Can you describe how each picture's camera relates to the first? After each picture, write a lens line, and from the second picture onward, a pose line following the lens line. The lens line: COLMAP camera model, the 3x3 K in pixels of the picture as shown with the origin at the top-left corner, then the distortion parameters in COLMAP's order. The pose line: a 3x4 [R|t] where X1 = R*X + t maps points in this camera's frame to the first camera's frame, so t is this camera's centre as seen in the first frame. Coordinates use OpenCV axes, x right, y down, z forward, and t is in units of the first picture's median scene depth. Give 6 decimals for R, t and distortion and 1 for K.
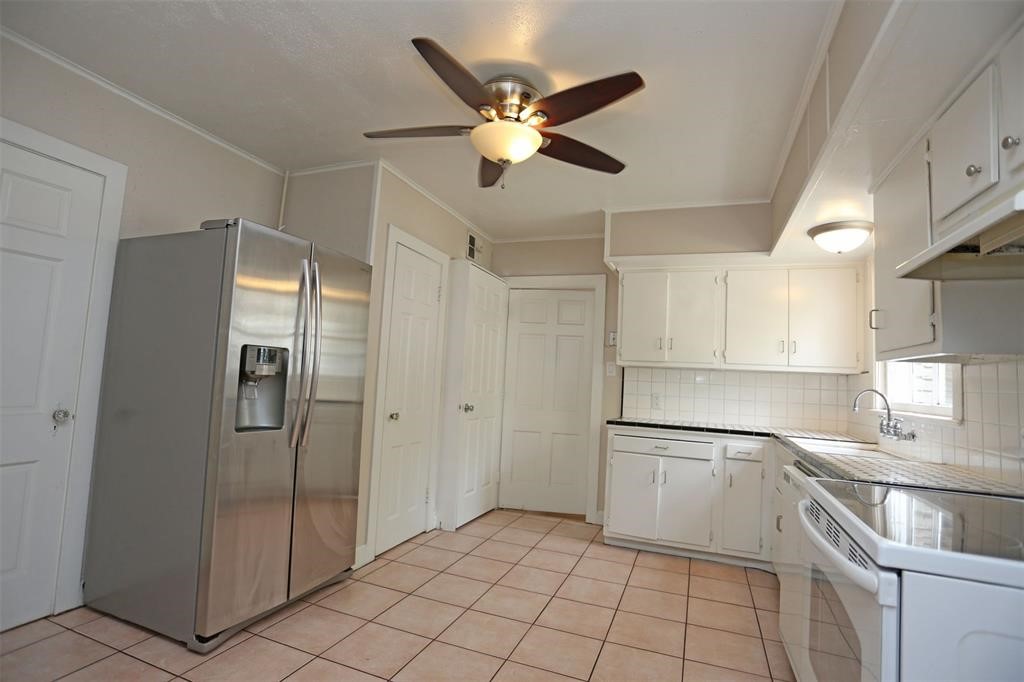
lens RADIAL K [[498.7, 0, 510.3], [0, 498.7, 341.1], [0, 0, 1]] dist [-0.068299, 0.027213]
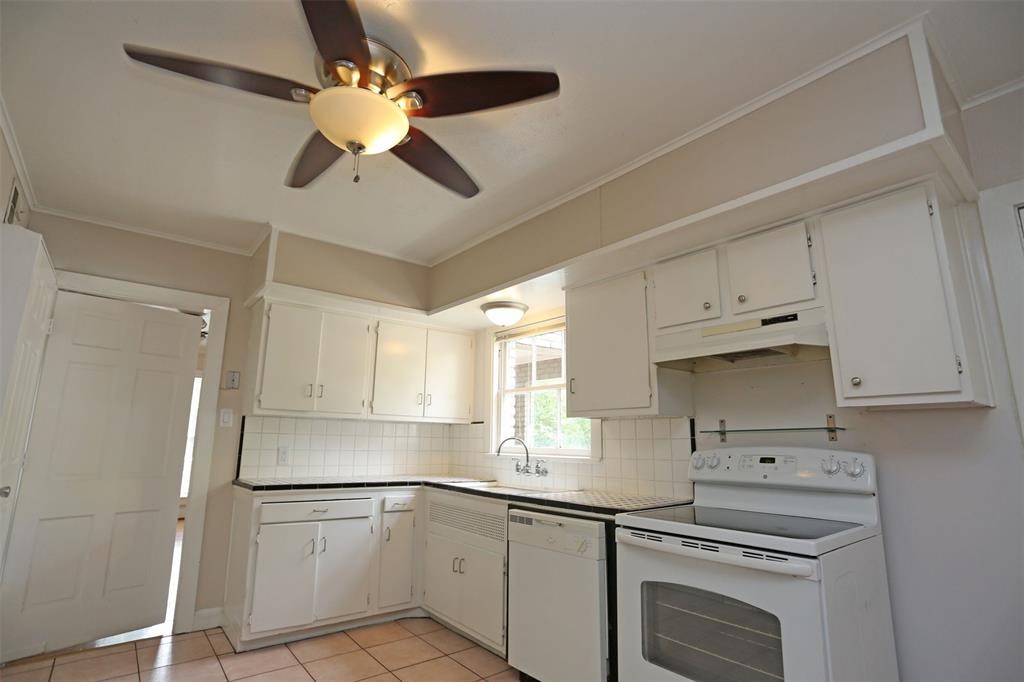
lens RADIAL K [[498.7, 0, 510.3], [0, 498.7, 341.1], [0, 0, 1]] dist [-0.068299, 0.027213]
pose [[0.497725, 0.126740, 0.858025, -0.314192], [-0.054003, 0.991875, -0.115185, 0.000043], [-0.865652, 0.010994, 0.500525, 0.278955]]
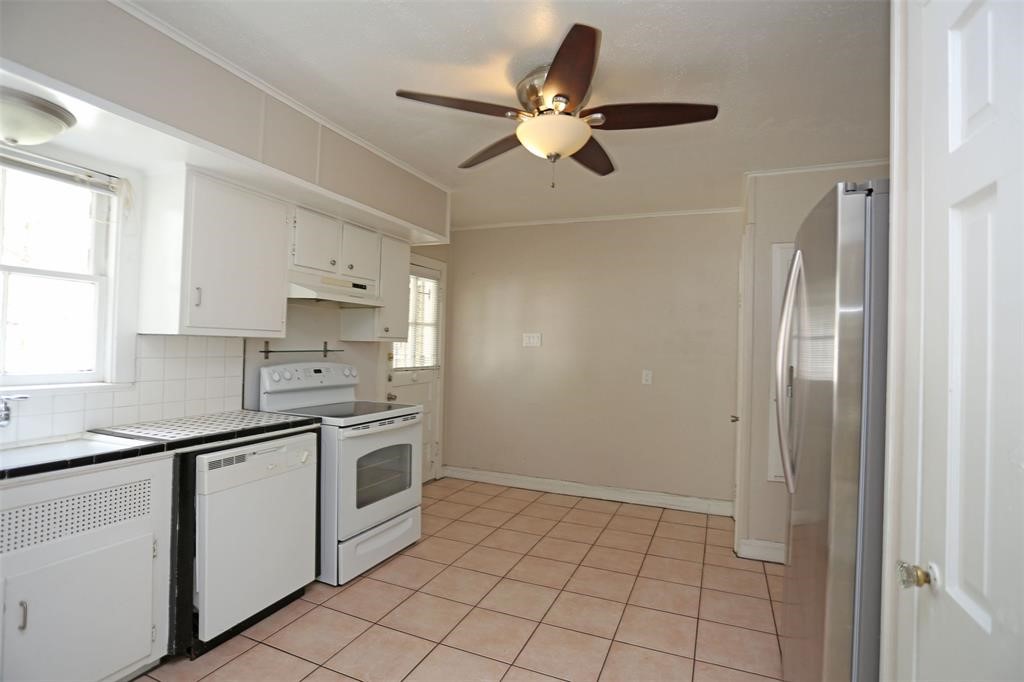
lens RADIAL K [[498.7, 0, 510.3], [0, 498.7, 341.1], [0, 0, 1]] dist [-0.068299, 0.027213]
pose [[-0.996624, -0.071796, 0.039823, 0.004029], [-0.075013, 0.993446, -0.086248, 0.057513], [-0.033370, -0.088944, -0.995477, 1.236043]]
